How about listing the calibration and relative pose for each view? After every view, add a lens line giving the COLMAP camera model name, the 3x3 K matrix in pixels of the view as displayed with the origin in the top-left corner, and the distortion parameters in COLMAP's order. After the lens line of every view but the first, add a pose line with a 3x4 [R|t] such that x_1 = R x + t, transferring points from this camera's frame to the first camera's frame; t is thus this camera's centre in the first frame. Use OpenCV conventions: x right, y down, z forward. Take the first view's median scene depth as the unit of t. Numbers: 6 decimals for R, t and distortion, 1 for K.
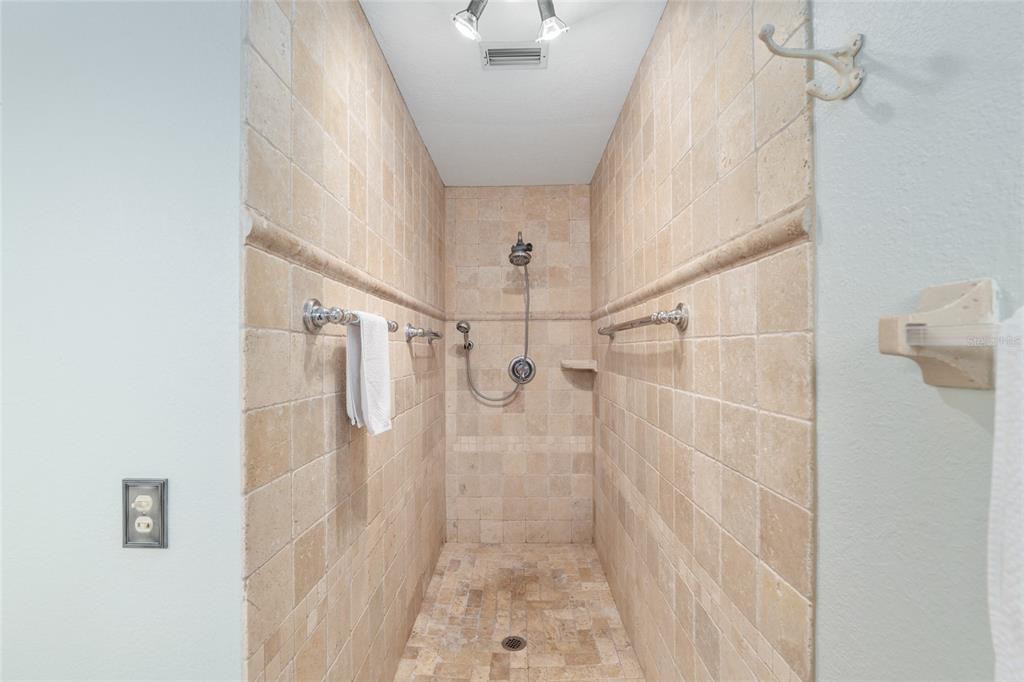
lens RADIAL K [[413.0, 0, 511.2], [0, 413.0, 346.5], [0, 0, 1]] dist [-0.012472, 0.000721]
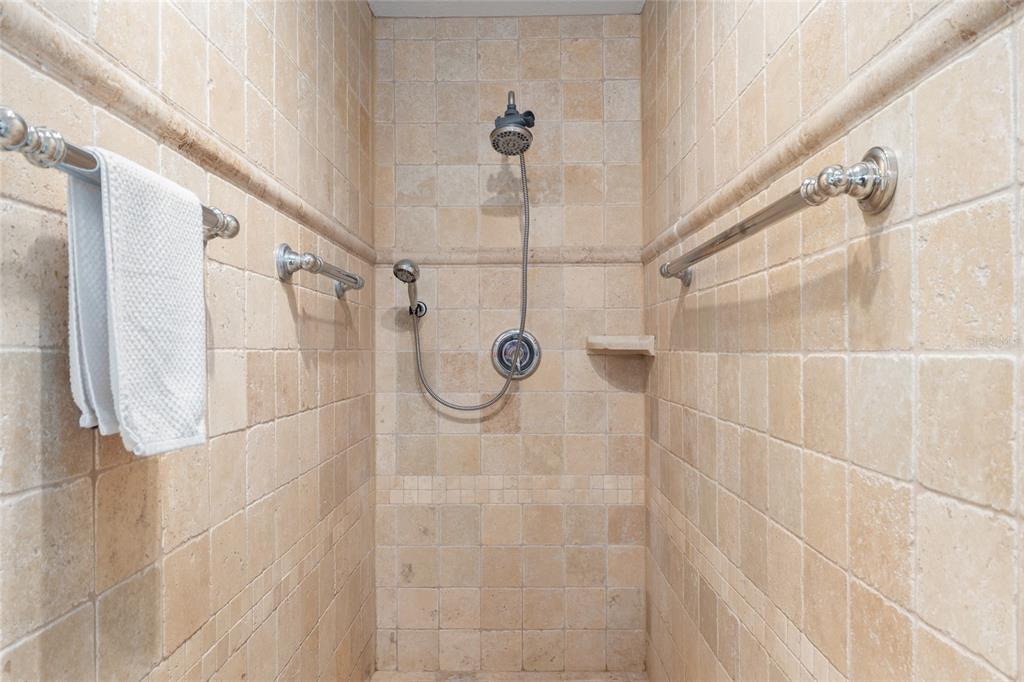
lens RADIAL K [[659.5, 0, 511.0], [0, 659.5, 342.8], [0, 0, 1]] dist [-0.002438, -0.004676]
pose [[0.999947, 0.001149, 0.010265, 0.011819], [-0.001186, 0.999993, 0.003595, 0.042670], [-0.010260, -0.003607, 0.999941, 0.142534]]
